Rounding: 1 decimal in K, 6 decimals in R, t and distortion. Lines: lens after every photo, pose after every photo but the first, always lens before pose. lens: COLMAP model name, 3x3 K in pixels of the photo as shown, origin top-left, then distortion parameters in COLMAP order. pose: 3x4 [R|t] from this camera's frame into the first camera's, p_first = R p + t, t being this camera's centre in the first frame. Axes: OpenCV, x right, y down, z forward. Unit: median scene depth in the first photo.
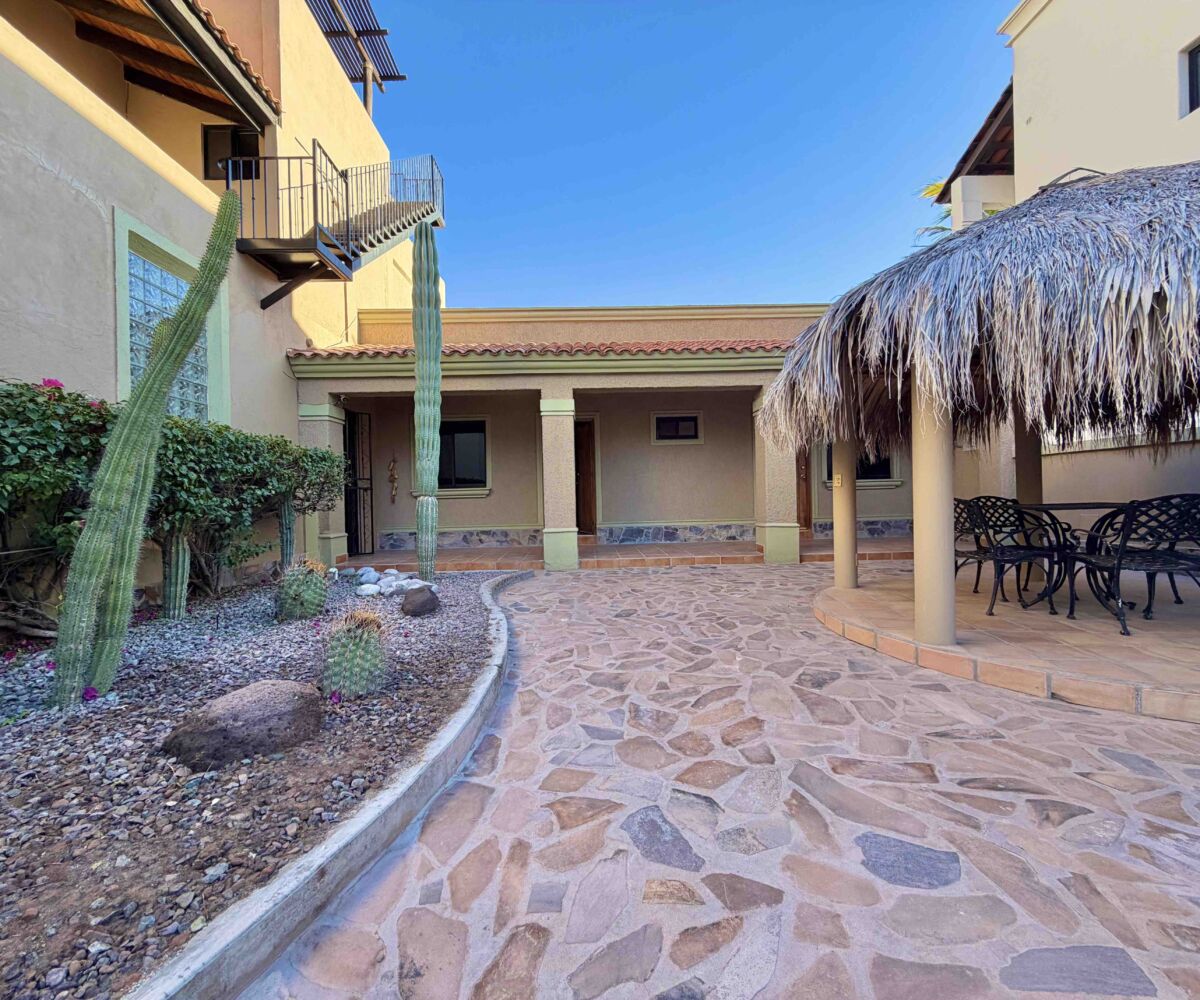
lens RADIAL K [[553.0, 0, 600.7], [0, 553.0, 502.6], [0, 0, 1]] dist [0.004068, -0.002692]
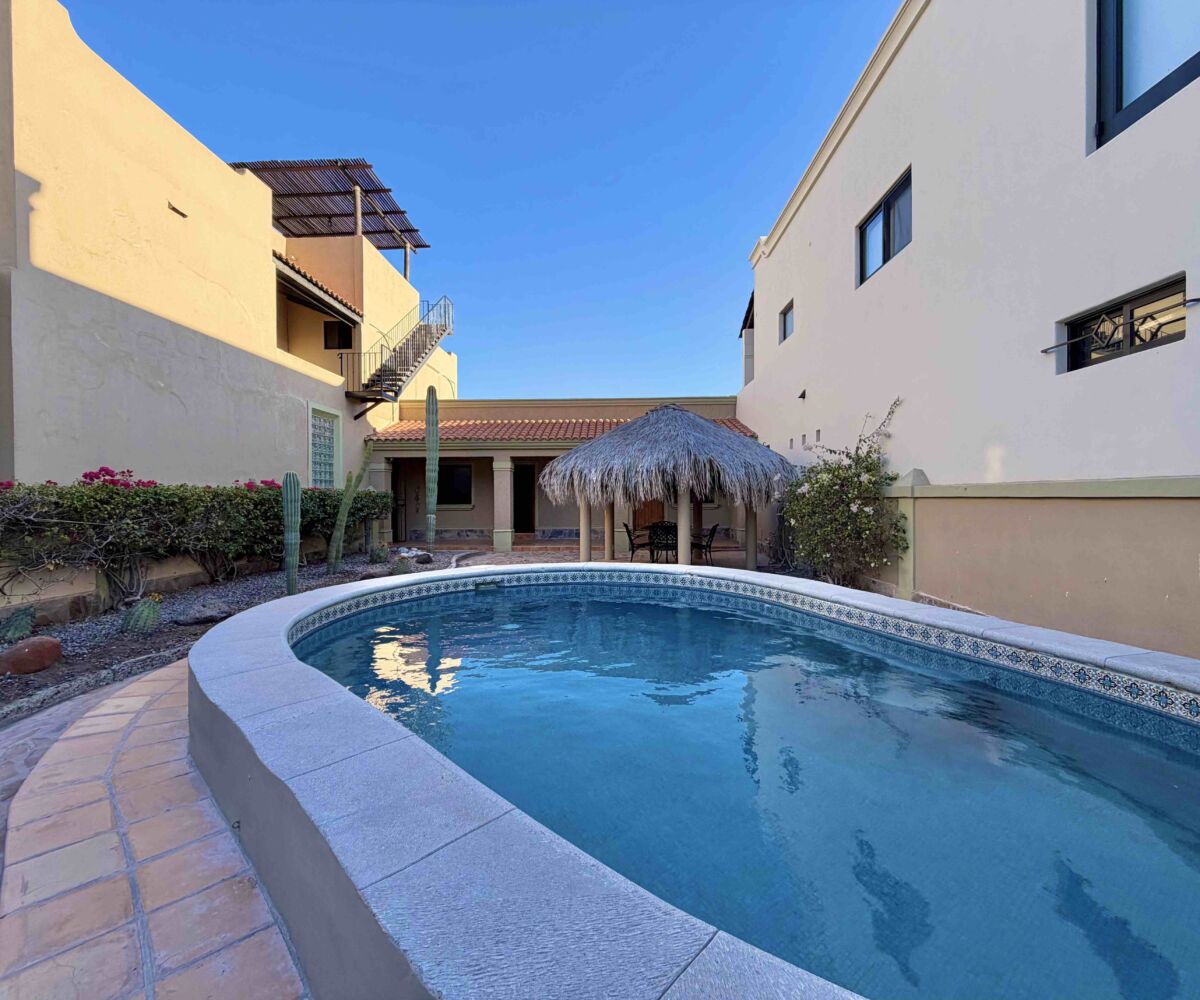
lens RADIAL K [[553.0, 0, 597.9], [0, 553.0, 498.4], [0, 0, 1]] dist [0.004068, -0.002692]
pose [[0.998341, 0.016592, -0.055136, 0.364203], [-0.016604, 0.999862, 0.000232, -0.068481], [0.055132, 0.000684, 0.998479, -0.894538]]
